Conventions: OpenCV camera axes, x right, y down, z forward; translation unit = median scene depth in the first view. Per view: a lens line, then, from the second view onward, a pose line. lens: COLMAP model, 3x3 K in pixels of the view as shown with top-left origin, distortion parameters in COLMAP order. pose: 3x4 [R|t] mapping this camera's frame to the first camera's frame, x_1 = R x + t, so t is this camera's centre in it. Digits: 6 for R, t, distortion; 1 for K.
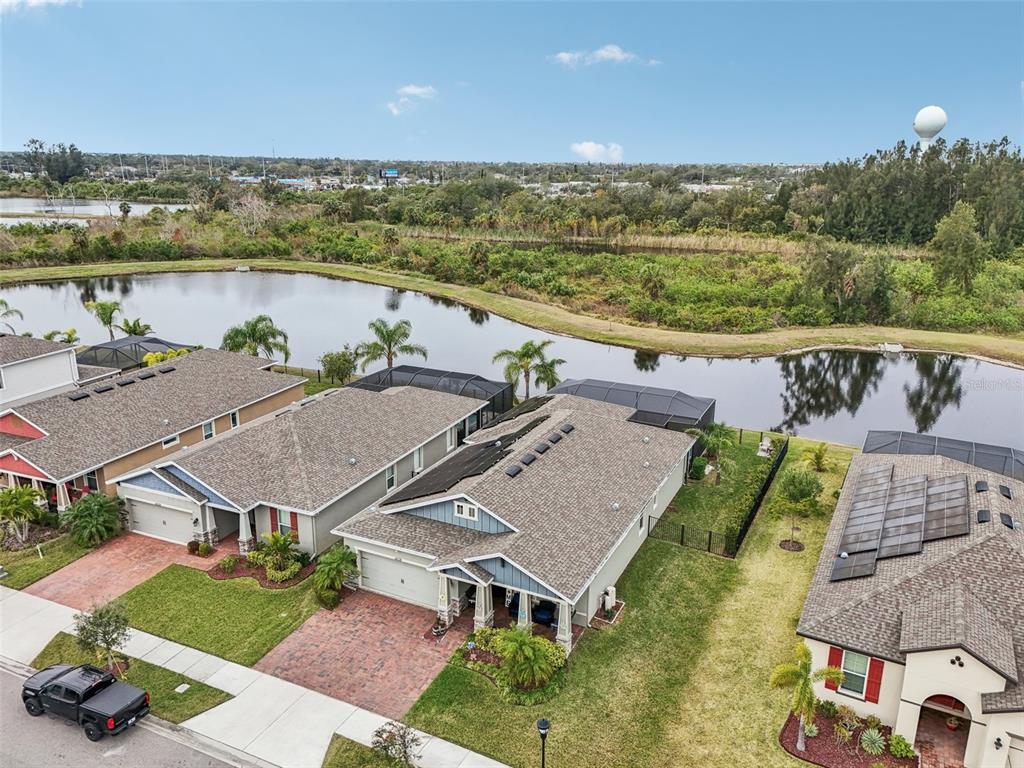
lens RADIAL K [[766.9, 0, 509.6], [0, 766.9, 379.8], [0, 0, 1]] dist [0.072258, -0.048742]
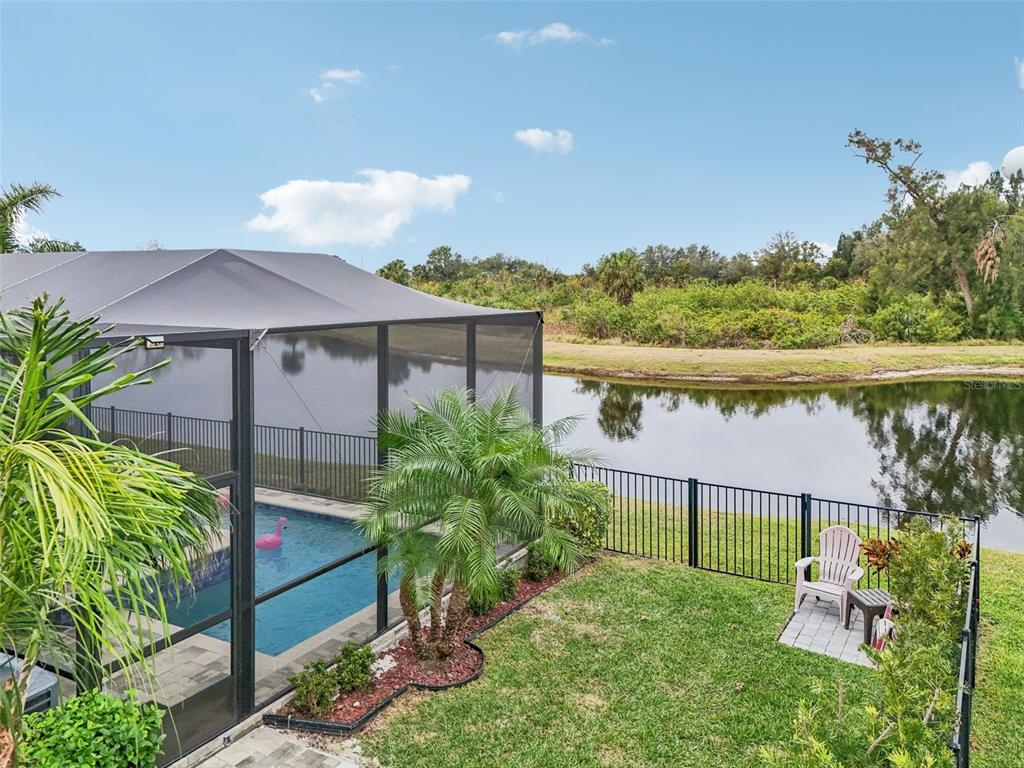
lens RADIAL K [[799.1, 0, 512.0], [0, 799.1, 304.5], [0, 0, 1]] dist [0.040563, -0.003756]
pose [[0.997989, -0.003157, -0.063307, 0.414480], [-0.012295, 0.970148, -0.242201, 0.107670], [0.062182, 0.242492, 0.968159, 1.236001]]
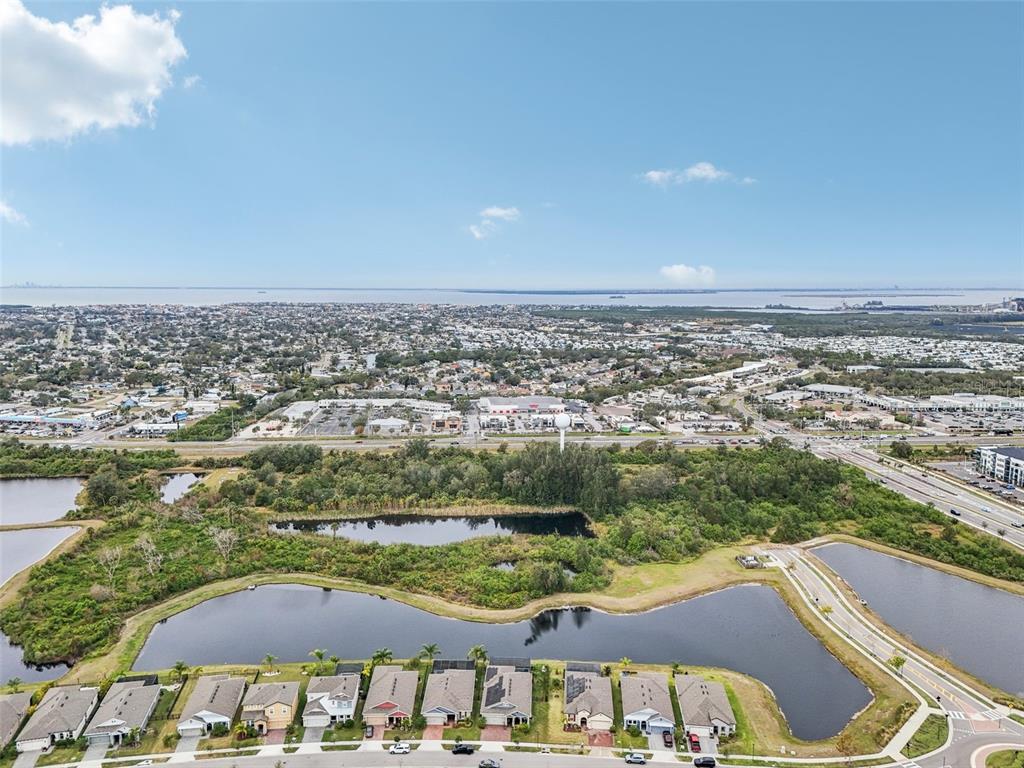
lens RADIAL K [[766.9, 0, 509.6], [0, 766.9, 379.8], [0, 0, 1]] dist [0.072258, -0.048742]
pose [[0.916631, -0.049432, 0.396667, -2.002107], [0.109854, 0.985267, -0.131073, -1.310060], [-0.384344, 0.163721, 0.908557, -4.183709]]
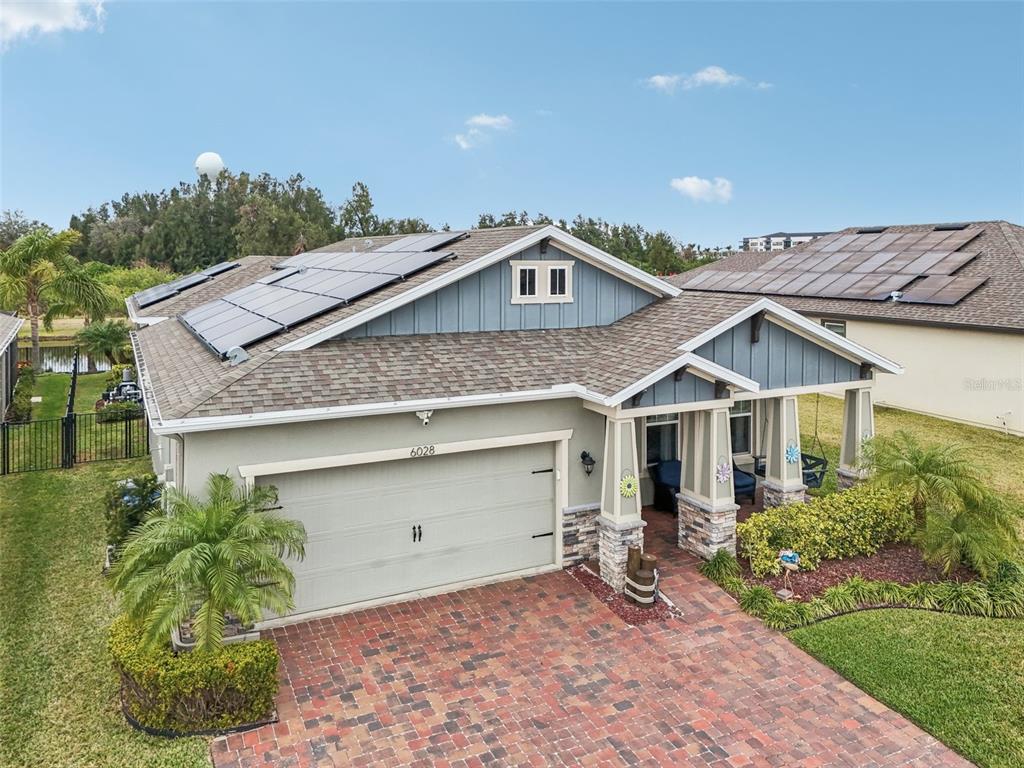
lens RADIAL K [[802.5, 0, 515.6], [0, 802.5, 273.1], [0, 0, 1]] dist [0.050037, -0.005318]
pose [[0.608394, -0.026872, 0.793180, -0.365953], [0.221376, 0.965504, -0.137092, 0.207763], [-0.762135, 0.258997, 0.593355, 0.729431]]
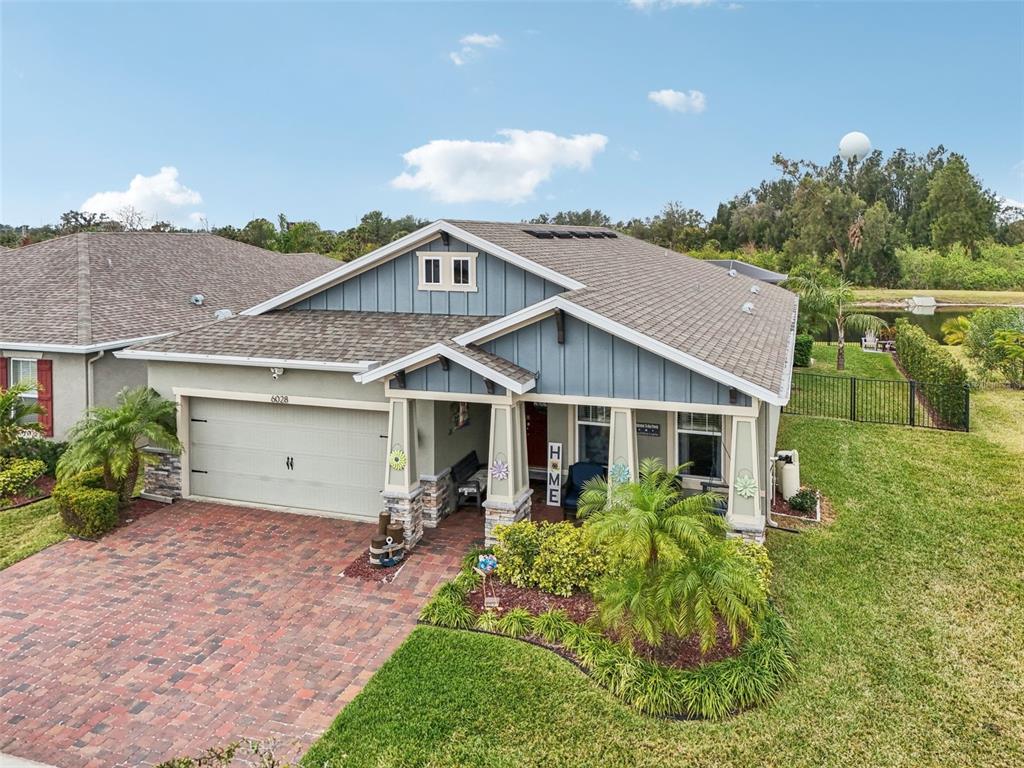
lens RADIAL K [[802.5, 0, 515.6], [0, 802.5, 273.1], [0, 0, 1]] dist [0.050037, -0.005318]
pose [[0.993519, -0.016647, 0.112441, -0.065160], [0.041990, 0.972997, -0.226964, 0.259666], [-0.105626, 0.230215, 0.967390, 0.538948]]
